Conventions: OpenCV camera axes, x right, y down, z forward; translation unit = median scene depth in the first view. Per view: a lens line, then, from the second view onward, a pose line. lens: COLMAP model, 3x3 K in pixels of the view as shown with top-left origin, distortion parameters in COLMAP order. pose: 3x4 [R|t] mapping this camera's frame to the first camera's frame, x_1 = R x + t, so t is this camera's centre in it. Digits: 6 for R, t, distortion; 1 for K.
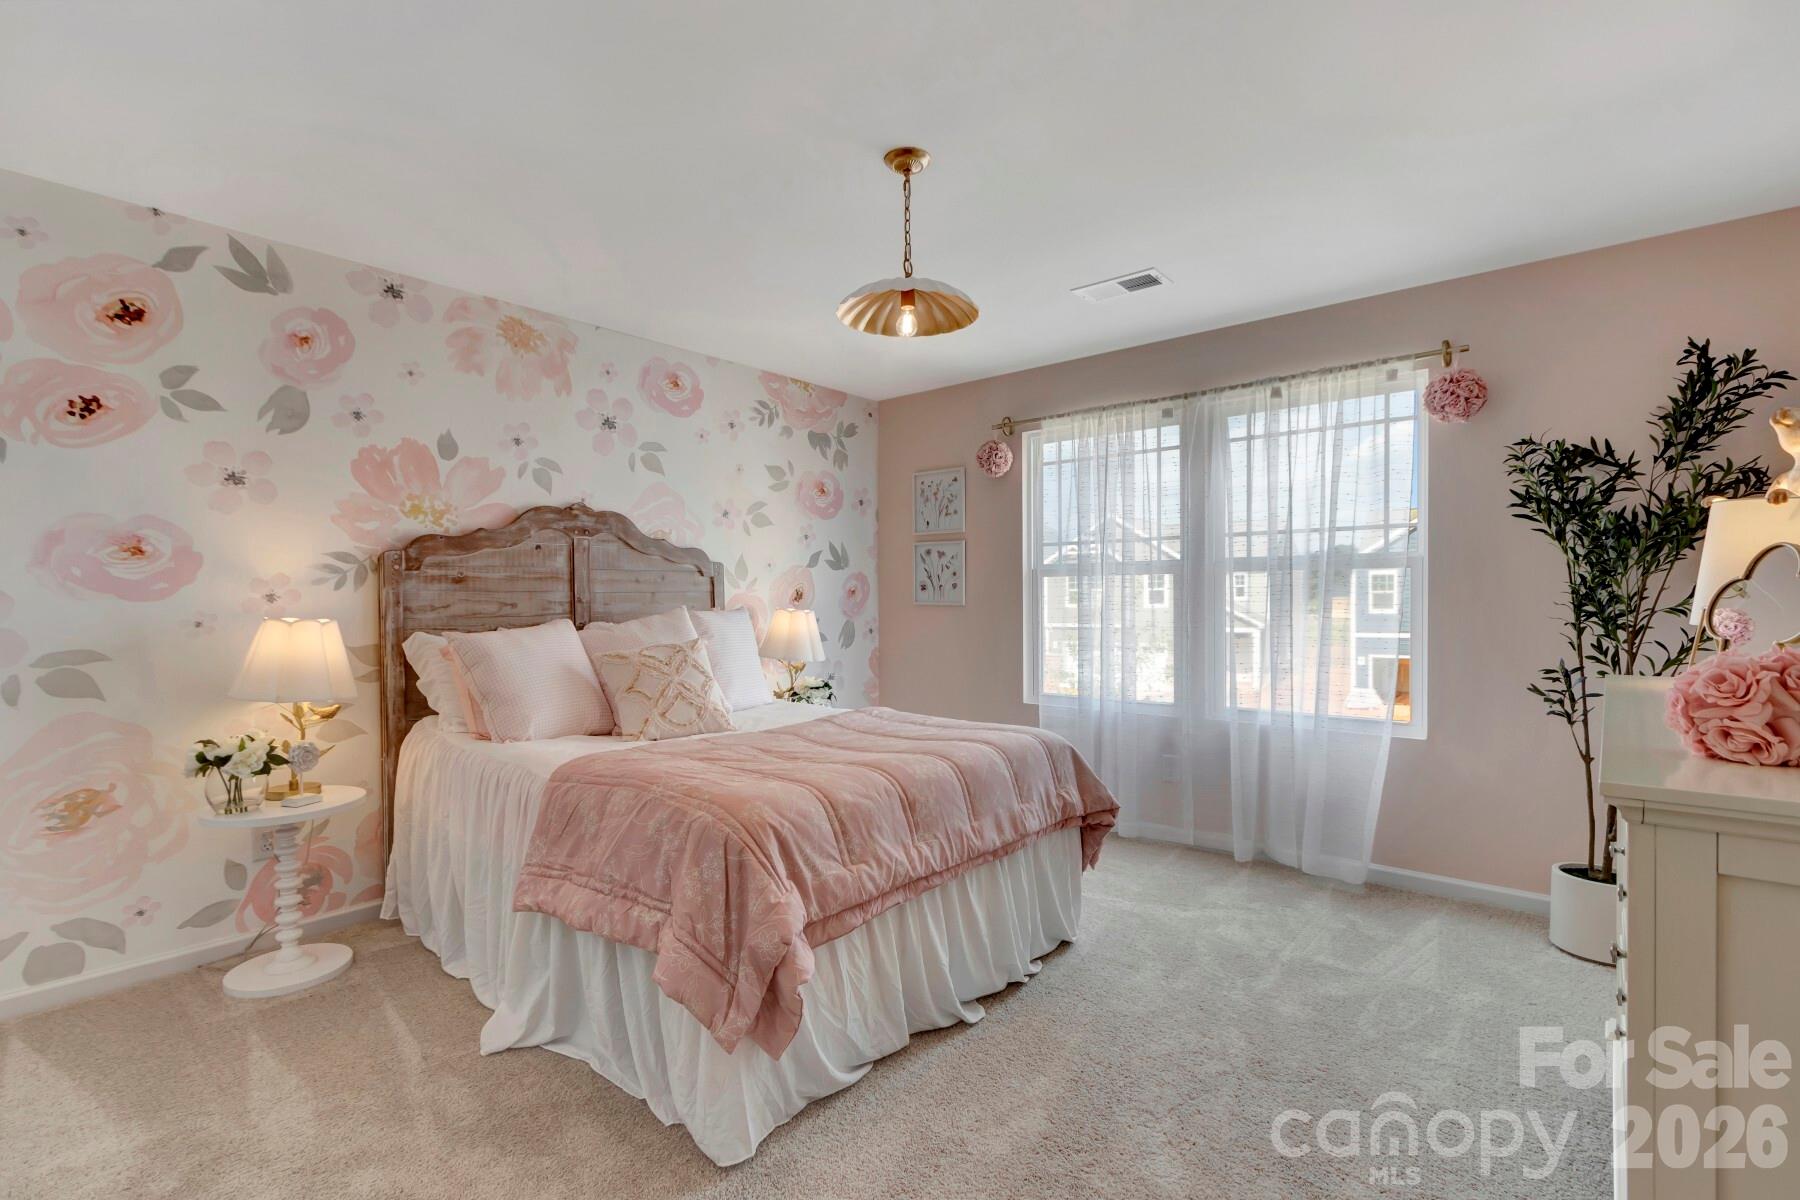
lens RADIAL K [[835.1, 0, 899.8], [0, 835.1, 600.1], [0, 0, 1]] dist [0.005517, -0.002085]
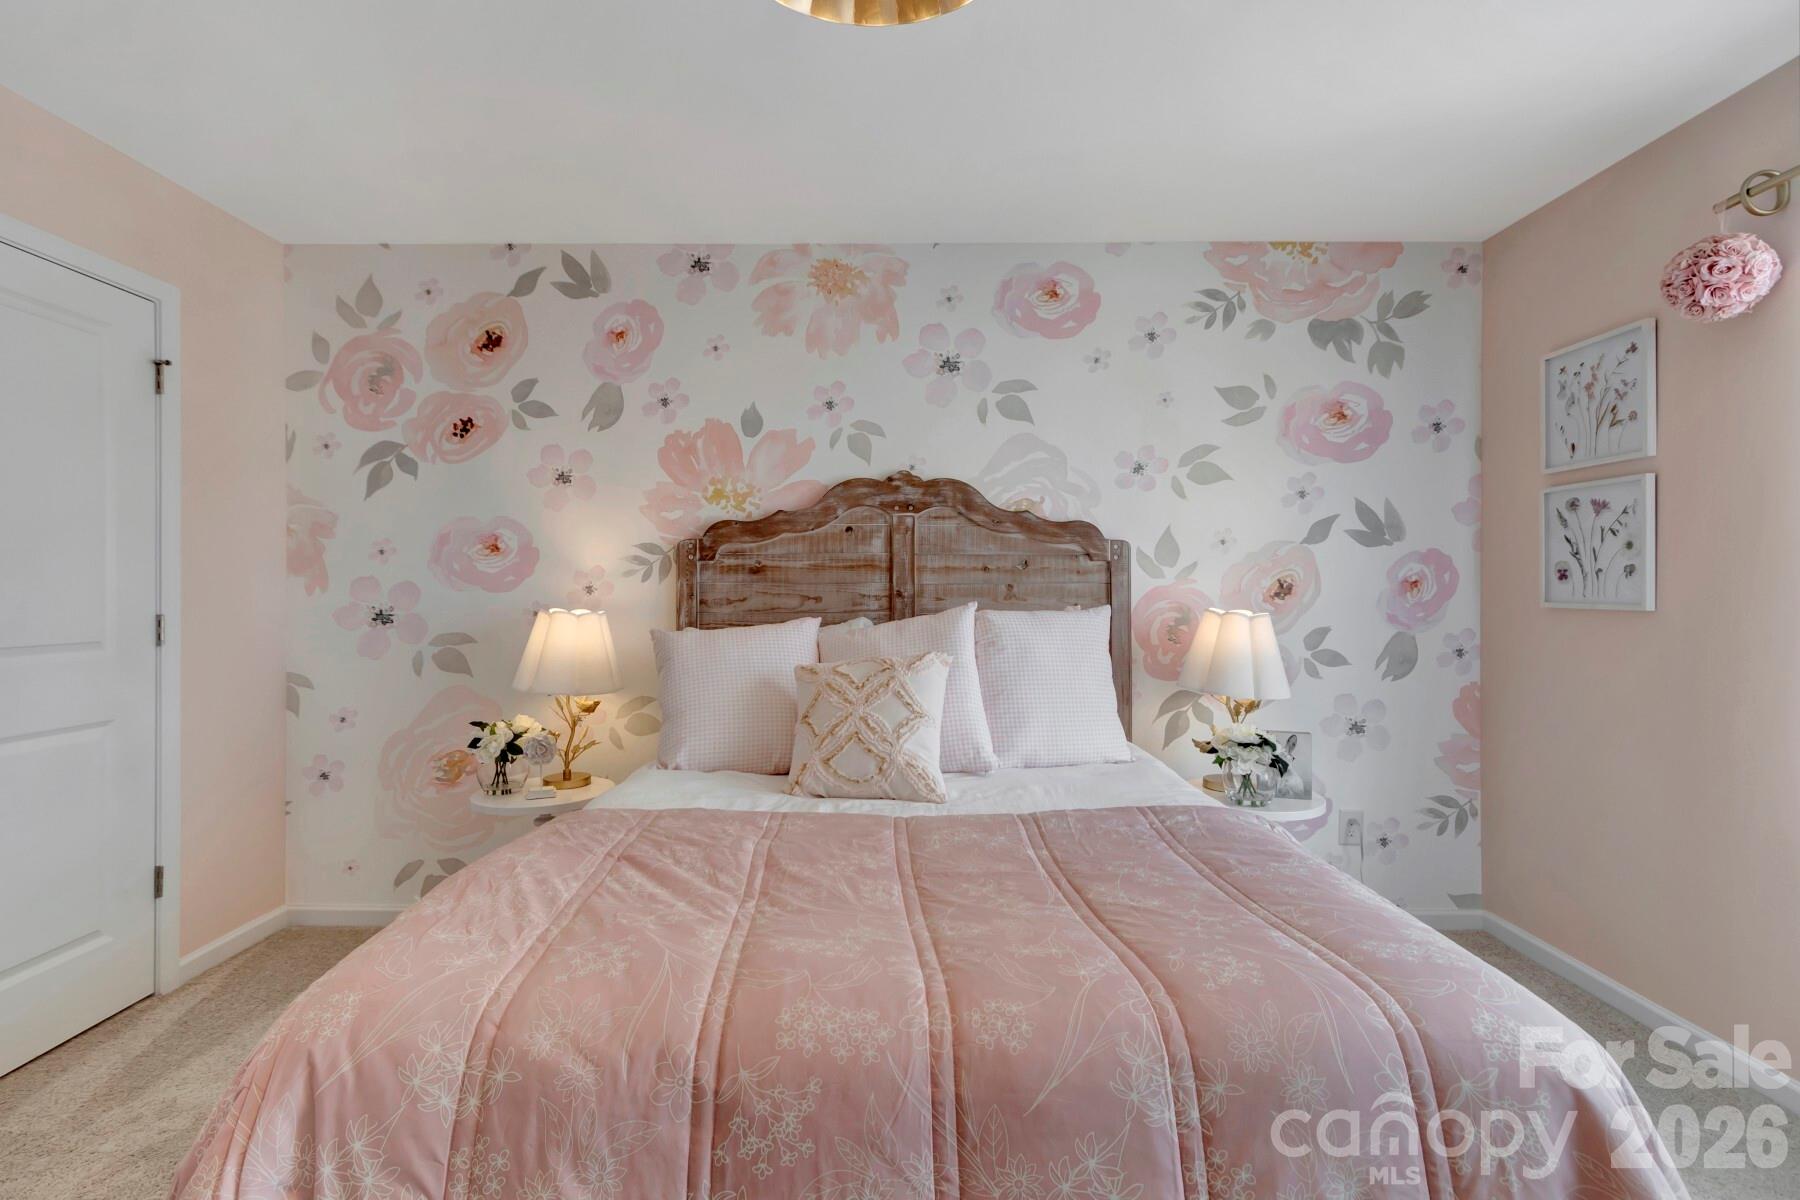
lens RADIAL K [[835.1, 0, 895.4], [0, 835.1, 594.4], [0, 0, 1]] dist [0.005517, -0.002085]
pose [[0.637183, 0.007911, -0.770672, 0.234081], [-0.006646, 0.999967, 0.004770, -0.003246], [0.770684, 0.002083, 0.637214, 0.508965]]
